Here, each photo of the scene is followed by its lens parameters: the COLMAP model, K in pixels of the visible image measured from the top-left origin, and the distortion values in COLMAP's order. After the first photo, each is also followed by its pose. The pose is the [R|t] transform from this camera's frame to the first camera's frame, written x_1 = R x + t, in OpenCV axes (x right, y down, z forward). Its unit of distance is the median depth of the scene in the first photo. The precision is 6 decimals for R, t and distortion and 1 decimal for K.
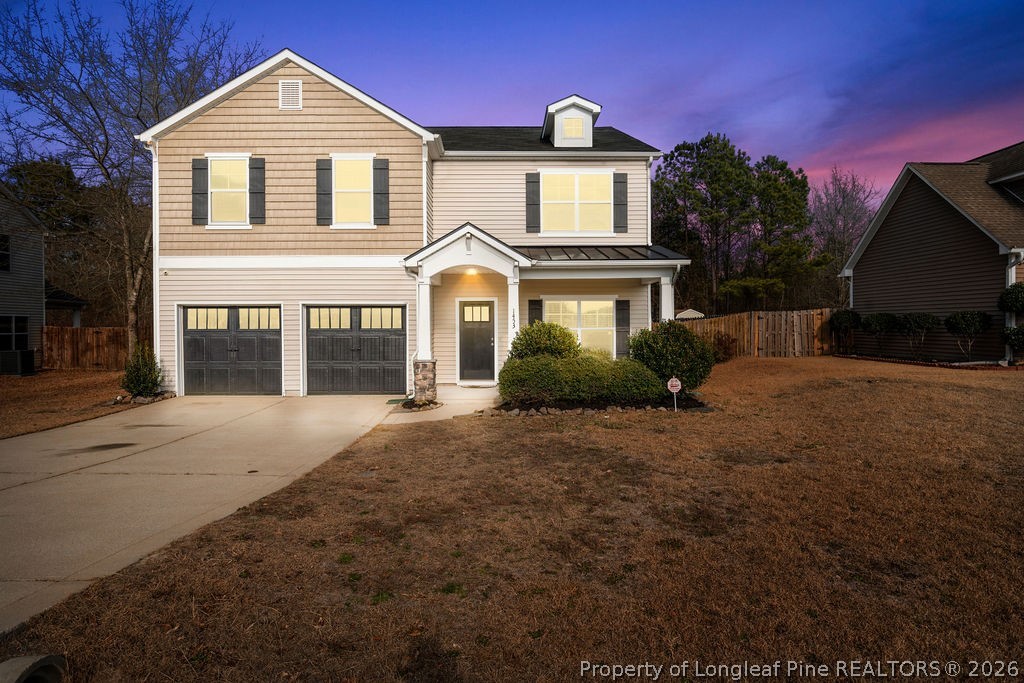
lens RADIAL K [[616.8, 0, 512.5], [0, 616.8, 335.3], [0, 0, 1]] dist [-0.000747, -0.000414]
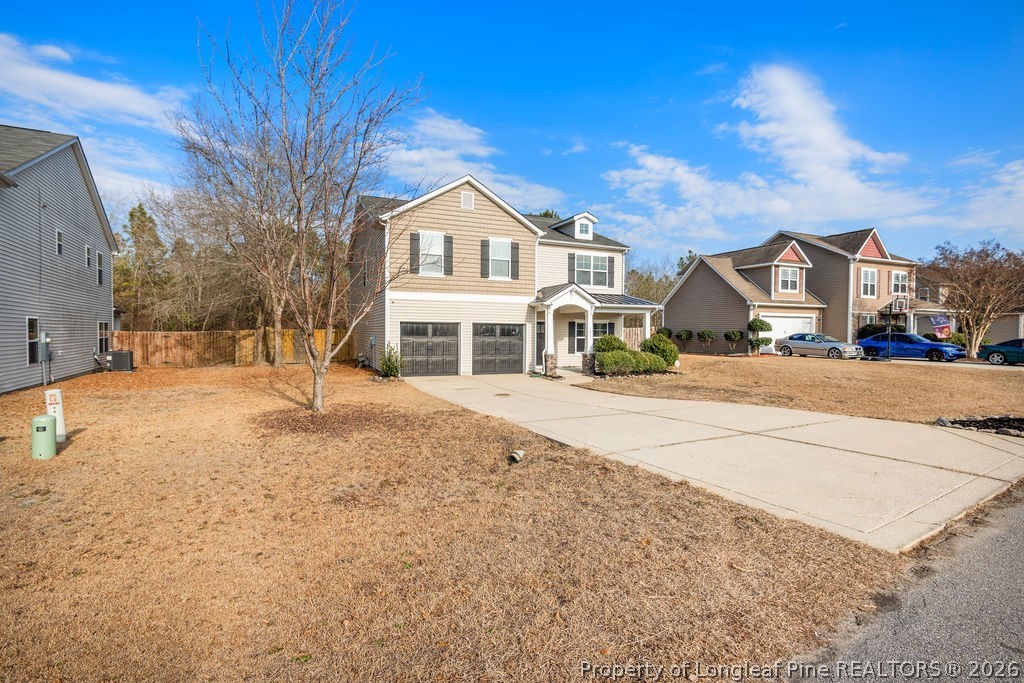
lens RADIAL K [[497.4, 0, 509.3], [0, 497.4, 344.4], [0, 0, 1]] dist [0.002789, 0.000122]
pose [[0.914753, 0.001117, 0.404012, -0.812200], [-0.004743, 0.999957, 0.007975, -0.000500], [-0.403986, -0.009211, 0.914719, -0.321935]]
